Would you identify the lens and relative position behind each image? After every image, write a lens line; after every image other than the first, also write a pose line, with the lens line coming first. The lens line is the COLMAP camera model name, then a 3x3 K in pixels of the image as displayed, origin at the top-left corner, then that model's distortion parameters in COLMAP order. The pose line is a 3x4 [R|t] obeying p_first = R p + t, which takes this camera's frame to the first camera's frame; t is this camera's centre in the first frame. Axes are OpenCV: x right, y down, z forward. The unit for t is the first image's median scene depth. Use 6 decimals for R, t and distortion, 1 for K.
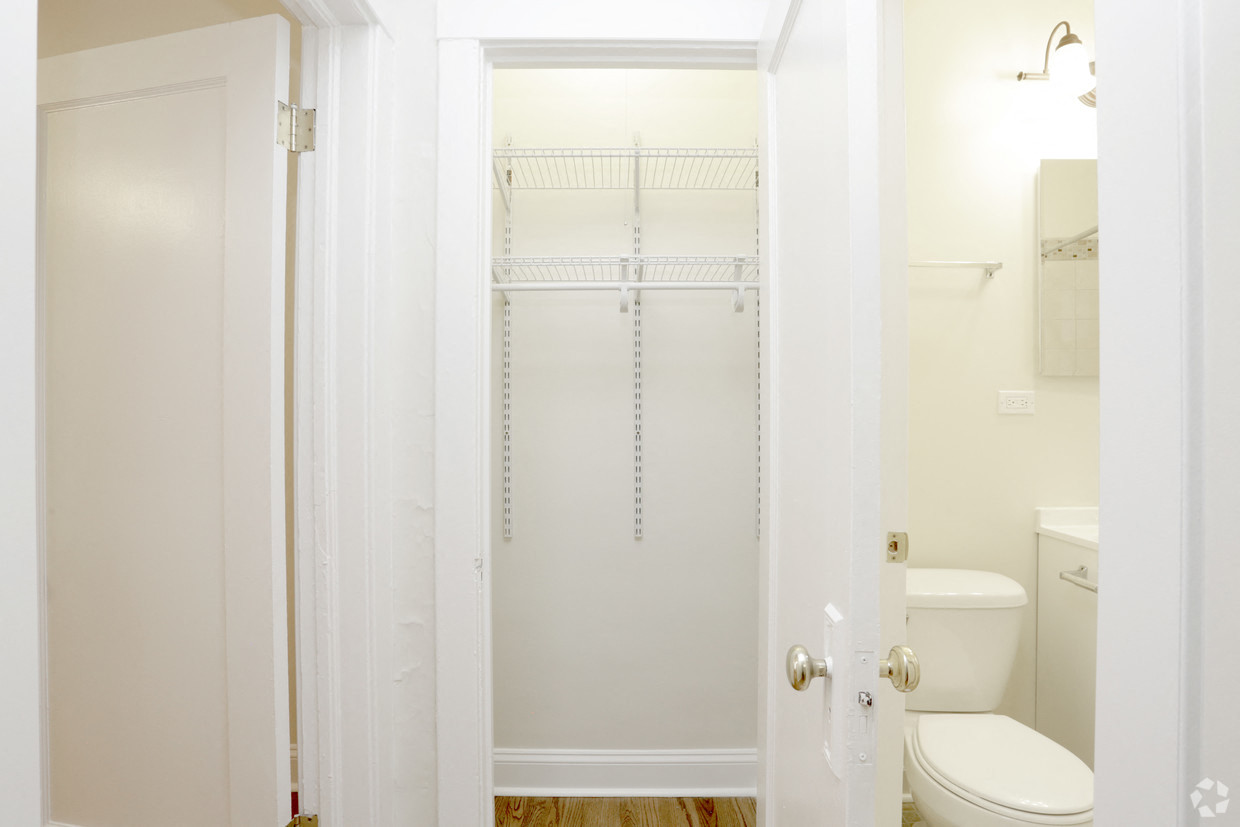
lens RADIAL K [[616.3, 0, 615.8], [0, 616.3, 411.4], [0, 0, 1]] dist [-0.045838, 0.000500]
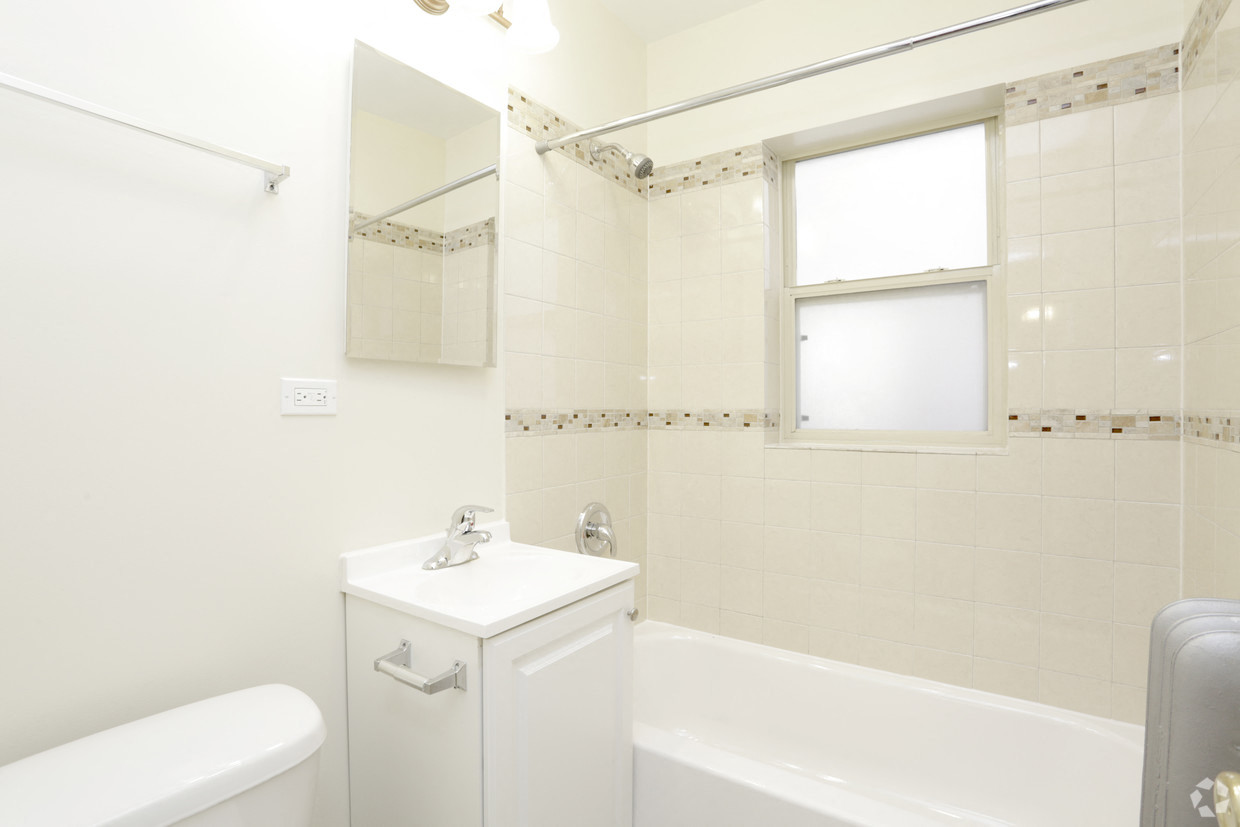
lens RADIAL K [[616.3, 0, 616.8], [0, 616.3, 410.0], [0, 0, 1]] dist [-0.045838, 0.000500]
pose [[0.535772, -0.003630, 0.844355, 0.295492], [-0.001004, 0.999987, 0.004937, -0.004329], [-0.844362, -0.003493, 0.535761, 0.384154]]
